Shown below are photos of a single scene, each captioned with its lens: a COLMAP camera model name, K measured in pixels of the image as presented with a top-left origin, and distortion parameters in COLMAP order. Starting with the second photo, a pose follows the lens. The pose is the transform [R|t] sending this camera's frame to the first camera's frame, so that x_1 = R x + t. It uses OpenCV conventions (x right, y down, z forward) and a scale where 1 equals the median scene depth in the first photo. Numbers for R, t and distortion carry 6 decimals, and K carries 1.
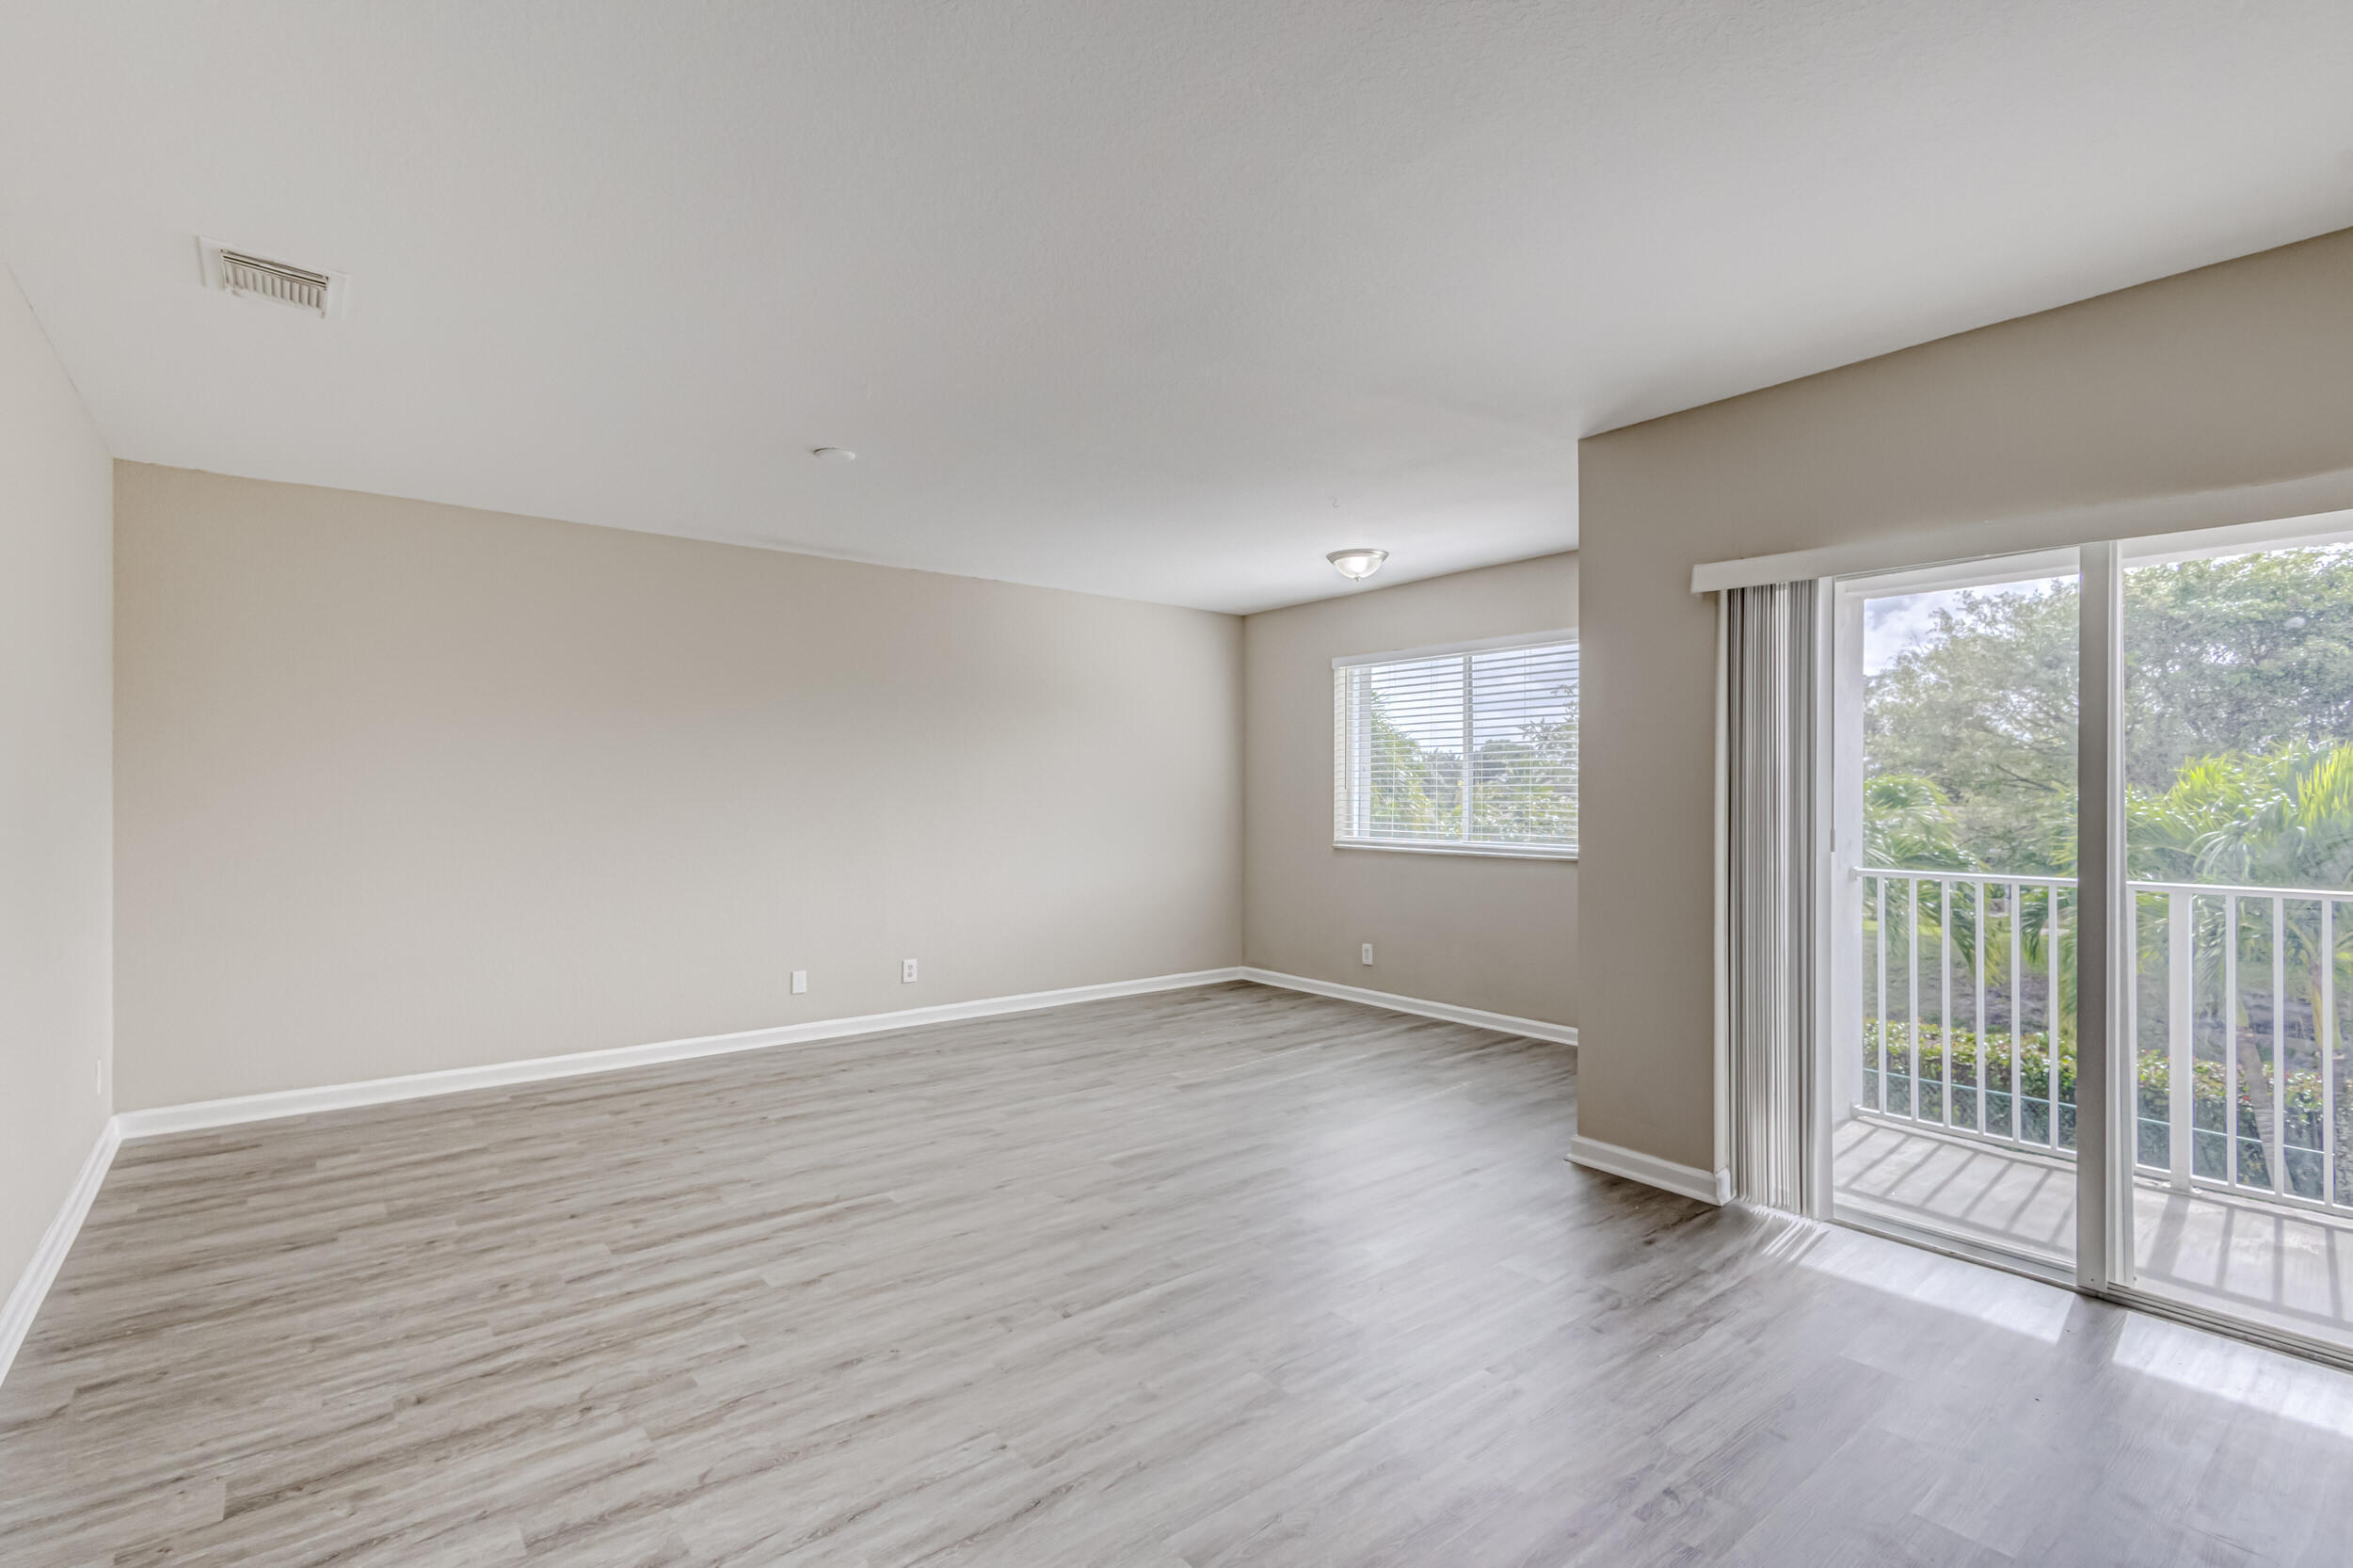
lens RADIAL K [[1095.1, 0, 1152.3], [0, 1095.1, 798.8], [0, 0, 1]] dist [0.023637, -0.005973]
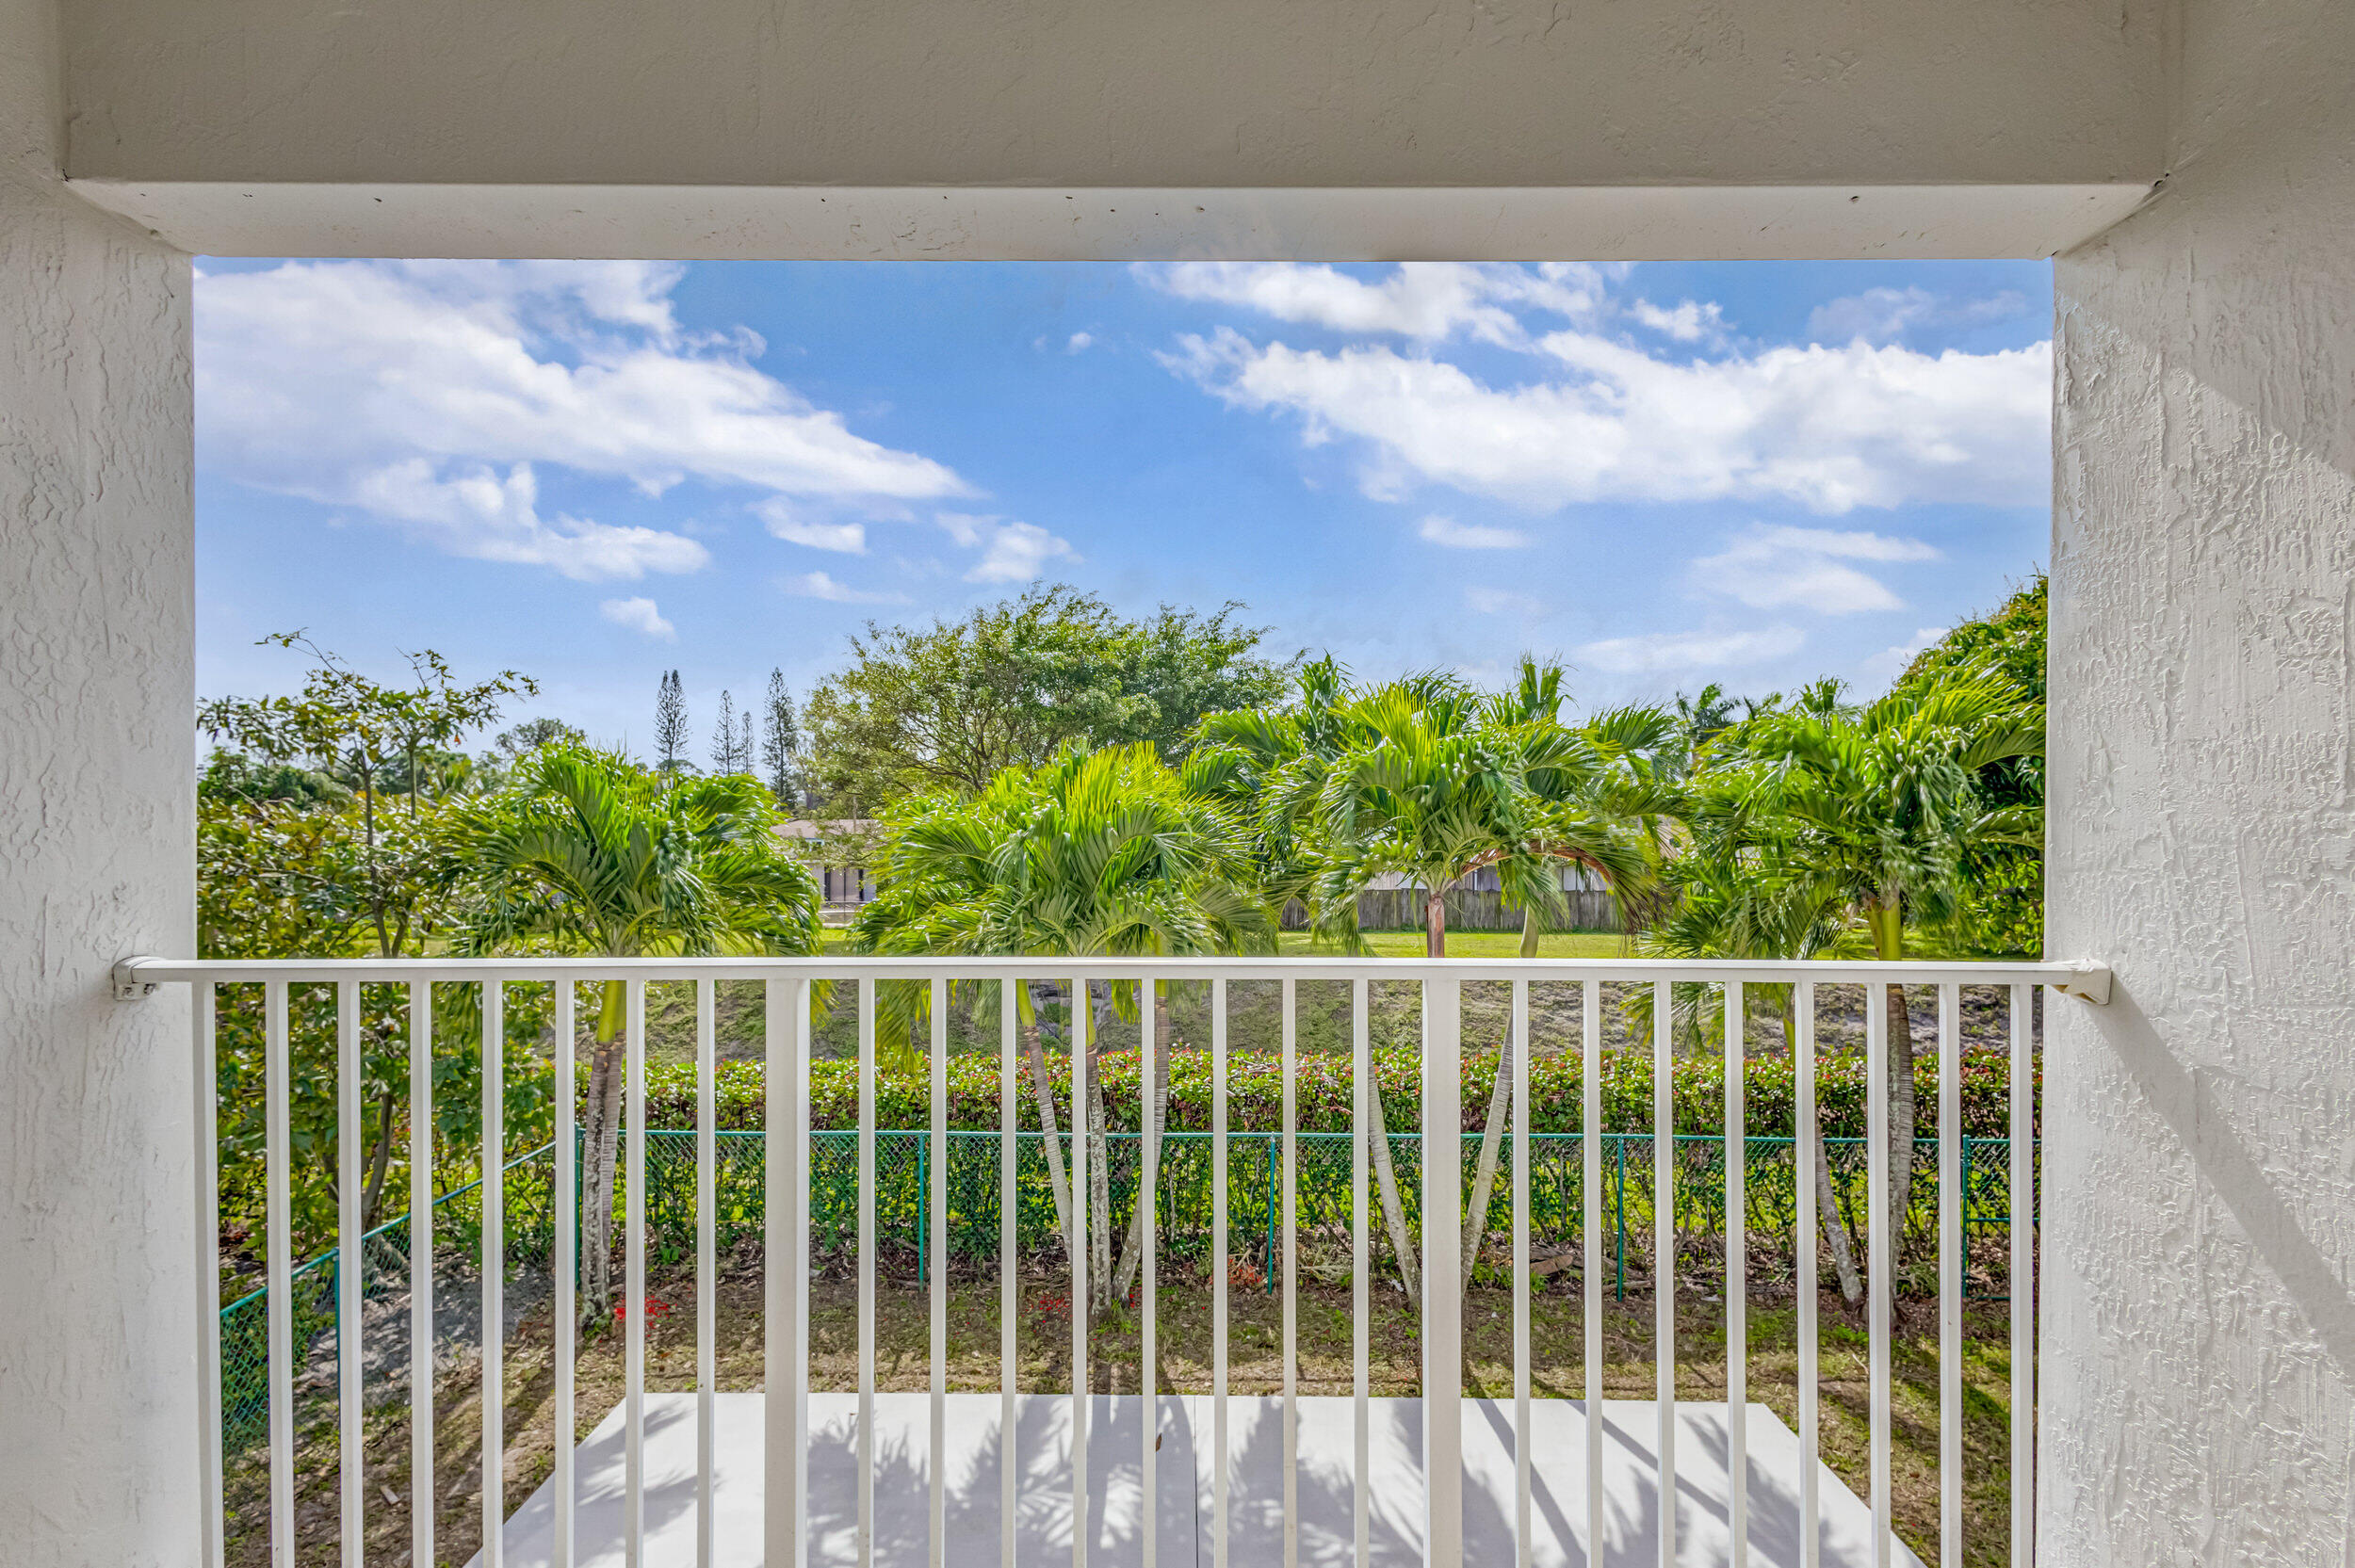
lens RADIAL K [[1095.9, 0, 1153.2], [0, 1095.9, 798.8], [0, 0, 1]] dist [0.023637, -0.005973]
pose [[0.658254, 0.005293, 0.752778, 0.639331], [0.008856, 0.999852, -0.014775, 0.017680], [-0.752744, 0.016393, 0.658109, 0.553051]]
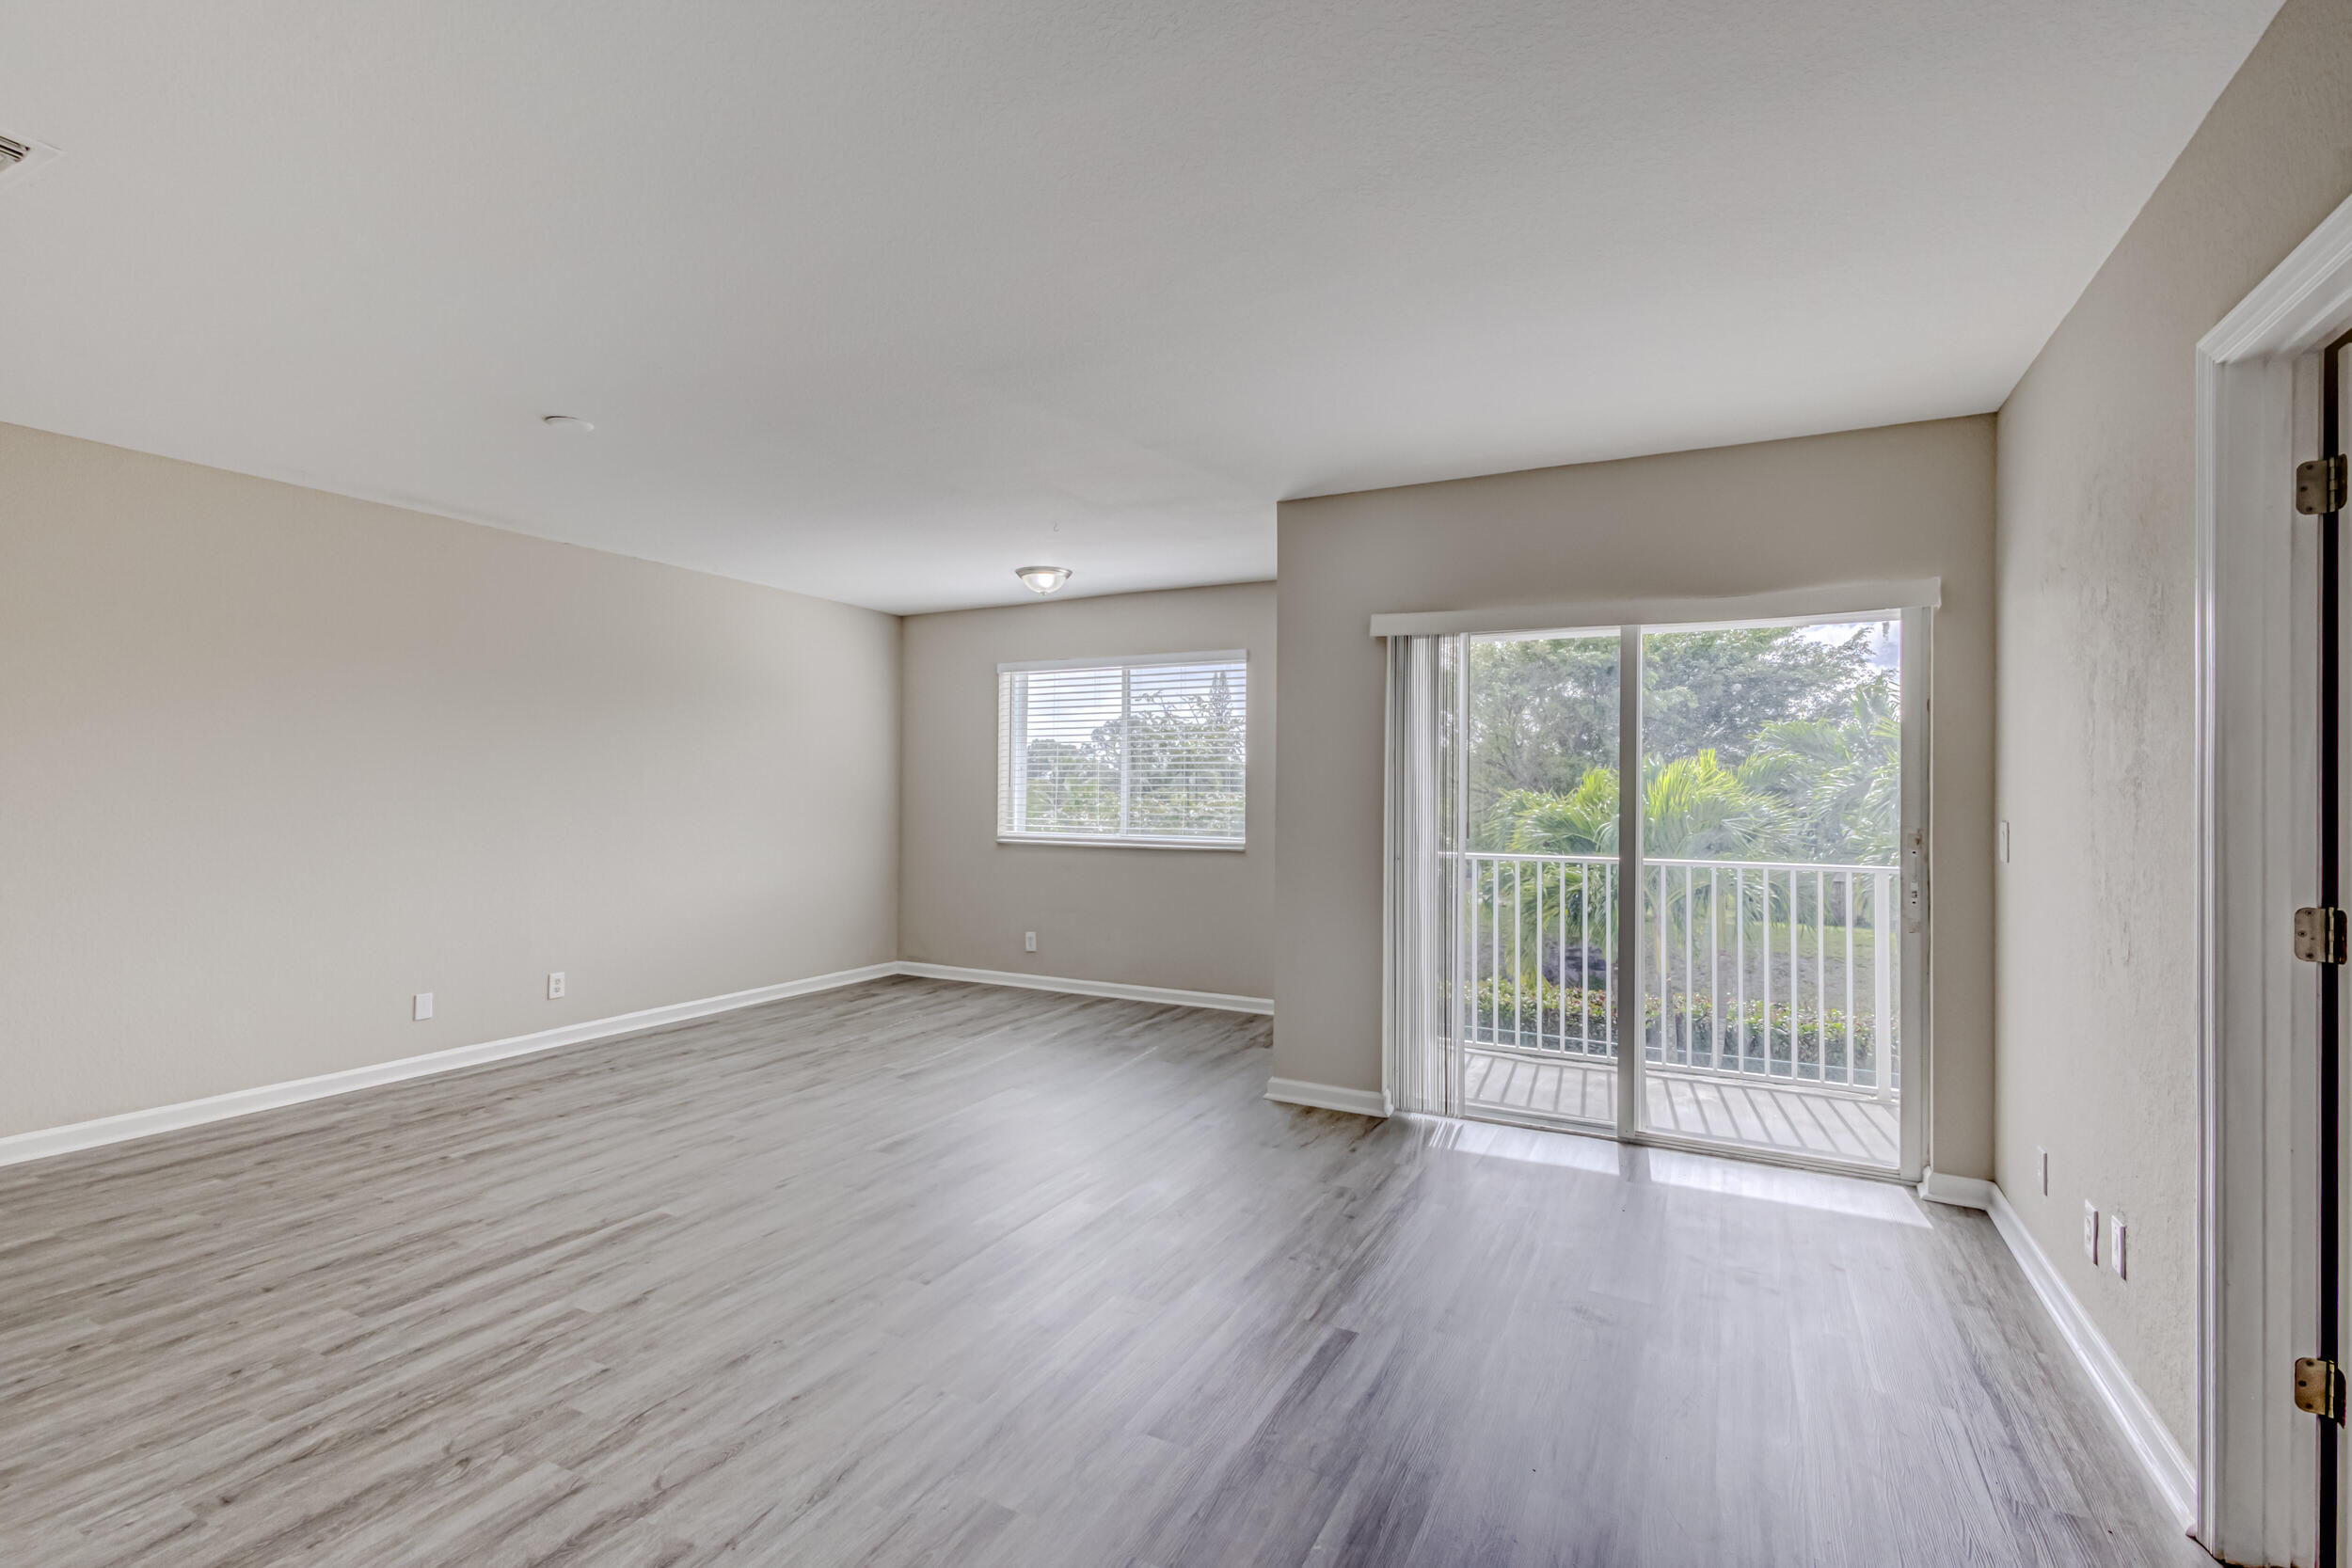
lens RADIAL K [[1094.6, 0, 1151.8], [0, 1094.6, 798.8], [0, 0, 1]] dist [0.023637, -0.005973]
pose [[0.914663, 0.002633, 0.404209, -0.231416], [-0.004318, 0.999985, 0.003258, -0.003556], [-0.404194, -0.004725, 0.914661, -0.047310]]
